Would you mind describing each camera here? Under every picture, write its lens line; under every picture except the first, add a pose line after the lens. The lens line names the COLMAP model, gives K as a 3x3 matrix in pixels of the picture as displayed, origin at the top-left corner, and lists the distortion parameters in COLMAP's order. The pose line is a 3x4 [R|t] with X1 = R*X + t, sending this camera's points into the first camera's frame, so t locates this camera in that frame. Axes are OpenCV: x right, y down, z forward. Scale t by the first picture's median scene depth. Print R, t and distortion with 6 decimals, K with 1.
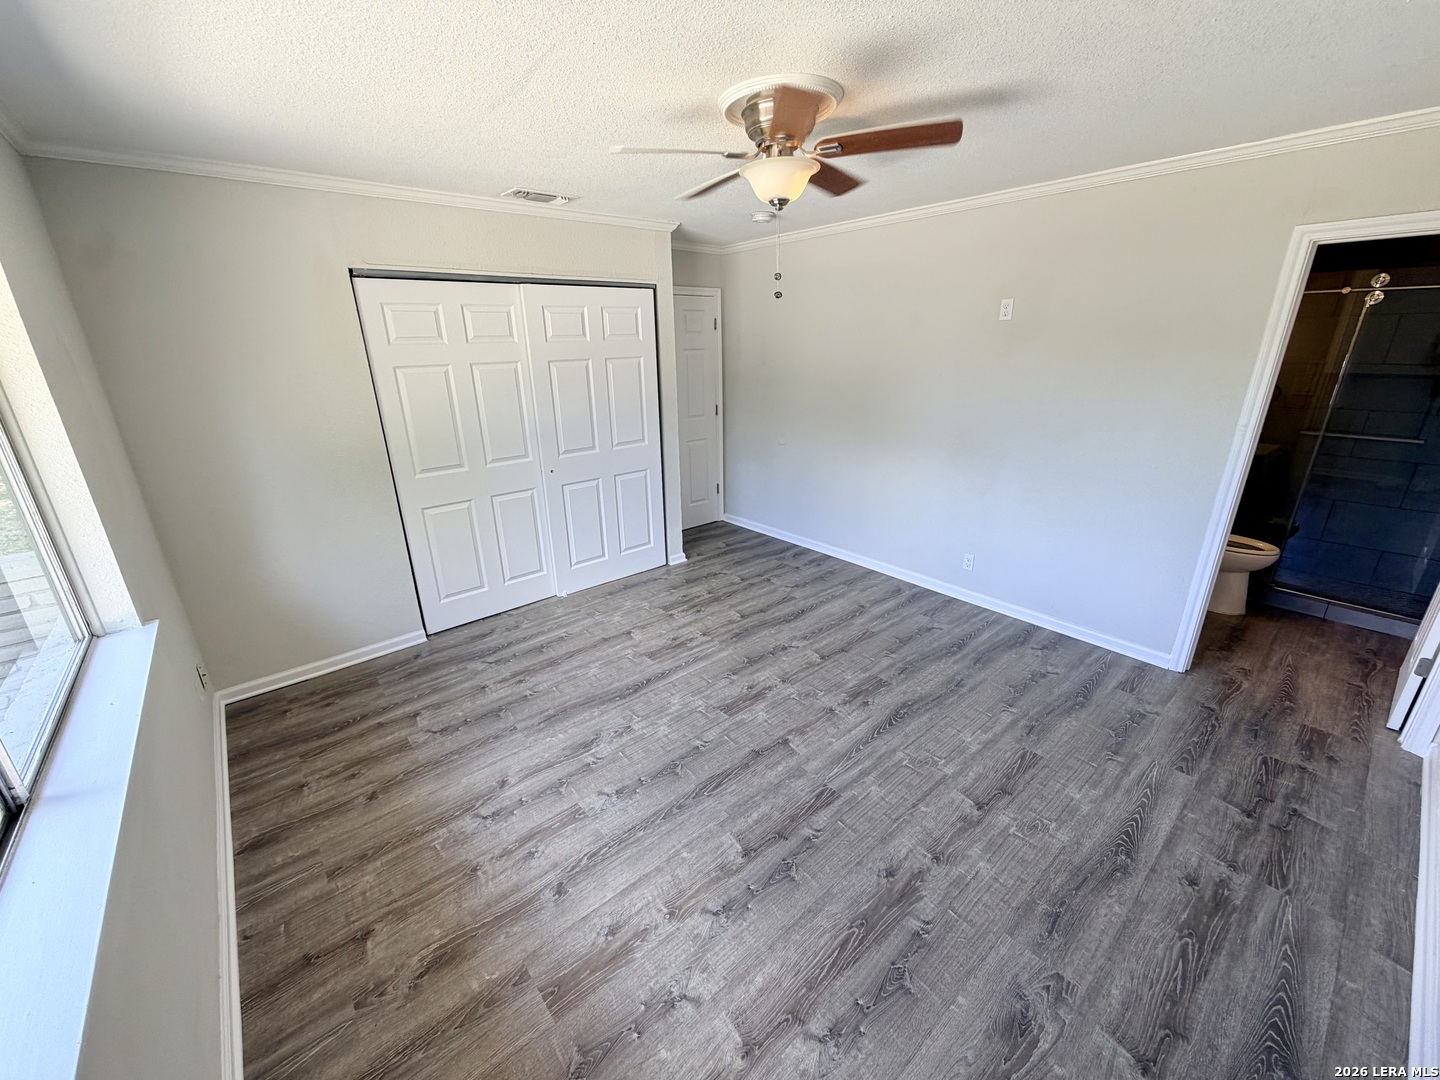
lens RADIAL K [[575.3, 0, 711.9], [0, 575.3, 540.8], [0, 0, 1]] dist [-0.001581, 0.000461]
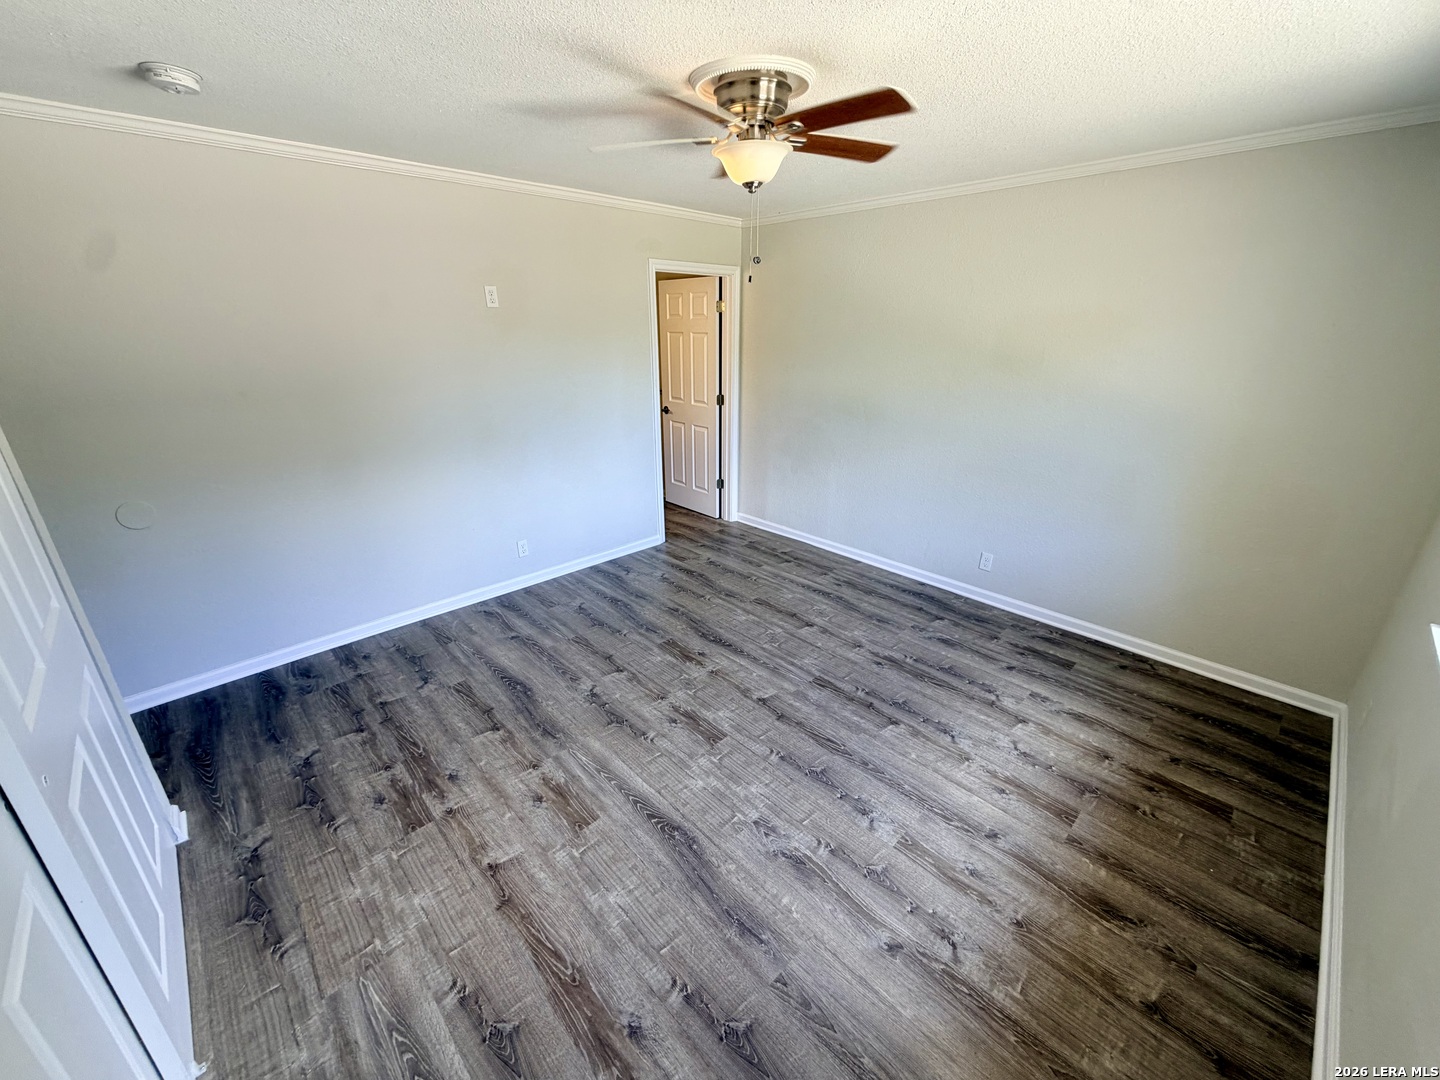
lens RADIAL K [[575.3, 0, 711.9], [0, 575.3, 540.8], [0, 0, 1]] dist [-0.001581, 0.000461]
pose [[-0.066405, -0.344395, 0.936474, -0.796097], [0.331971, 0.877451, 0.346229, -0.329259], [-0.940949, 0.333874, 0.056062, 0.943510]]
